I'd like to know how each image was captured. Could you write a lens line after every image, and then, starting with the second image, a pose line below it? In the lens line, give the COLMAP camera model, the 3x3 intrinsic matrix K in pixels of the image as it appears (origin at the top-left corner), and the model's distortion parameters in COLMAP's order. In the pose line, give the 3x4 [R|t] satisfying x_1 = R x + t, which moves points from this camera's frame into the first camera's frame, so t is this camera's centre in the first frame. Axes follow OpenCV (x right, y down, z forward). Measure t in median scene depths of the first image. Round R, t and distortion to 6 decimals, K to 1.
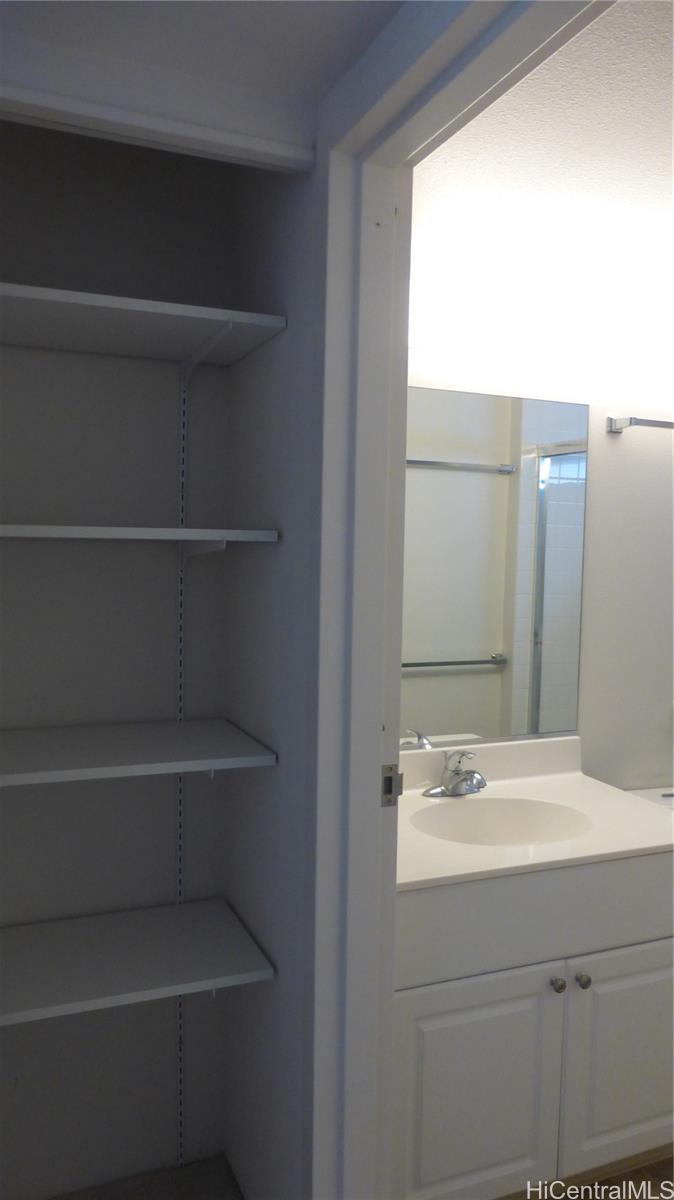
lens RADIAL K [[927.8, 0, 306.7], [0, 927.8, 625.0], [0, 0, 1]] dist [0.021240, 0.001251]
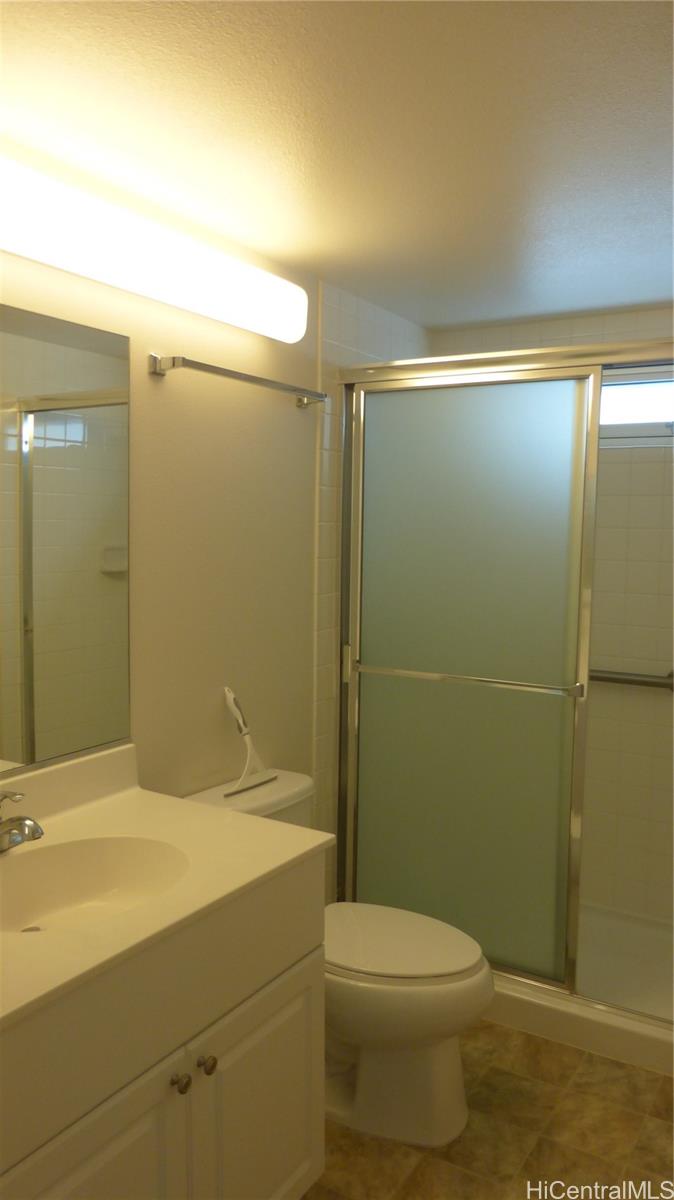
lens RADIAL K [[927.8, 0, 306.7], [0, 927.8, 625.0], [0, 0, 1]] dist [0.021240, 0.001251]
pose [[0.825604, -0.078830, 0.558717, -0.034157], [0.064945, 0.996888, 0.044684, -0.013596], [-0.560501, -0.000605, 0.828154, 0.231544]]
